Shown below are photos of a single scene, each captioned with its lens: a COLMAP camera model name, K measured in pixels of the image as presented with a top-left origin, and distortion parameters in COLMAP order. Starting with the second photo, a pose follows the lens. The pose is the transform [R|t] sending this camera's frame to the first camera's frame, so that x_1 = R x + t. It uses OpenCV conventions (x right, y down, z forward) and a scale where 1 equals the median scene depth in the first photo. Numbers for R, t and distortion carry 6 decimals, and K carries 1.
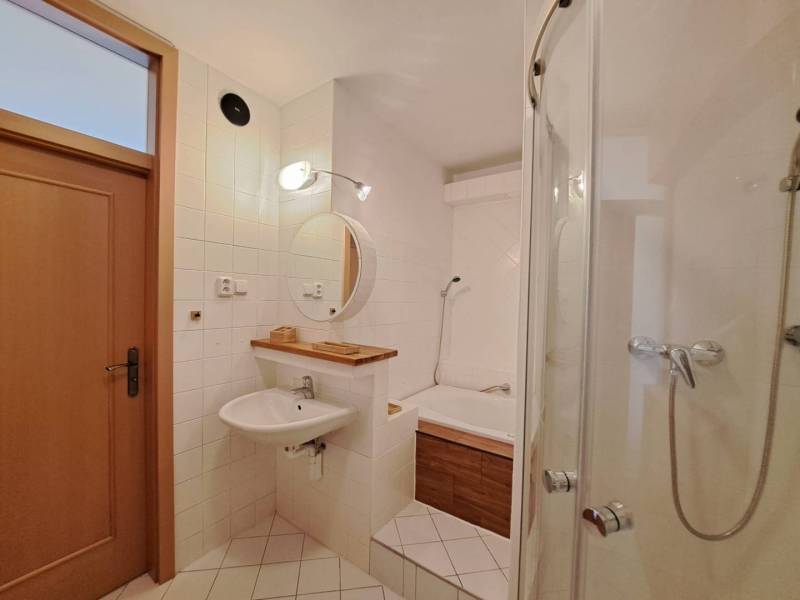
lens RADIAL K [[318.3, 0, 391.7], [0, 318.3, 302.7], [0, 0, 1]] dist [-0.017850, -0.000235]
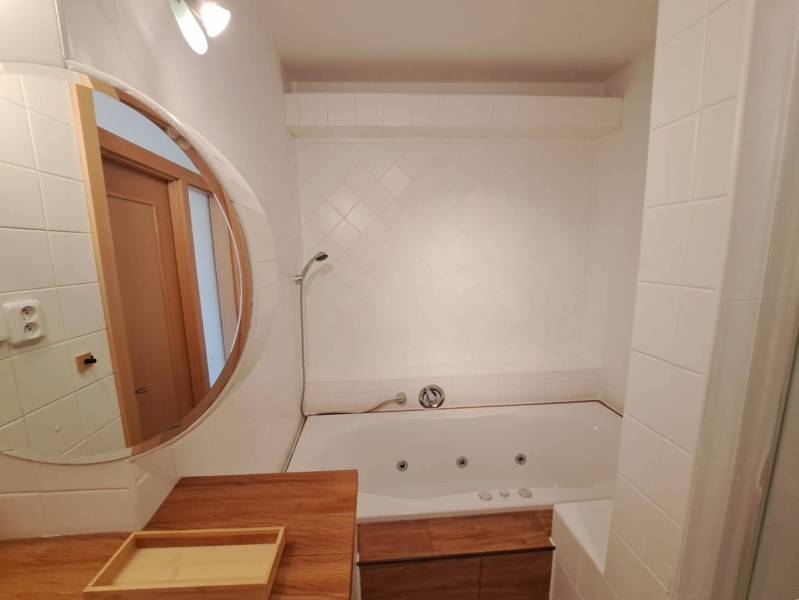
lens RADIAL K [[332.2, 0, 386.7], [0, 332.2, 302.9], [0, 0, 1]] dist [-0.019318, -0.000021]
pose [[0.779370, -0.132514, 0.612390, -0.122714], [0.050100, 0.987430, 0.149908, -0.081136], [-0.624557, -0.086153, 0.776212, 0.426868]]
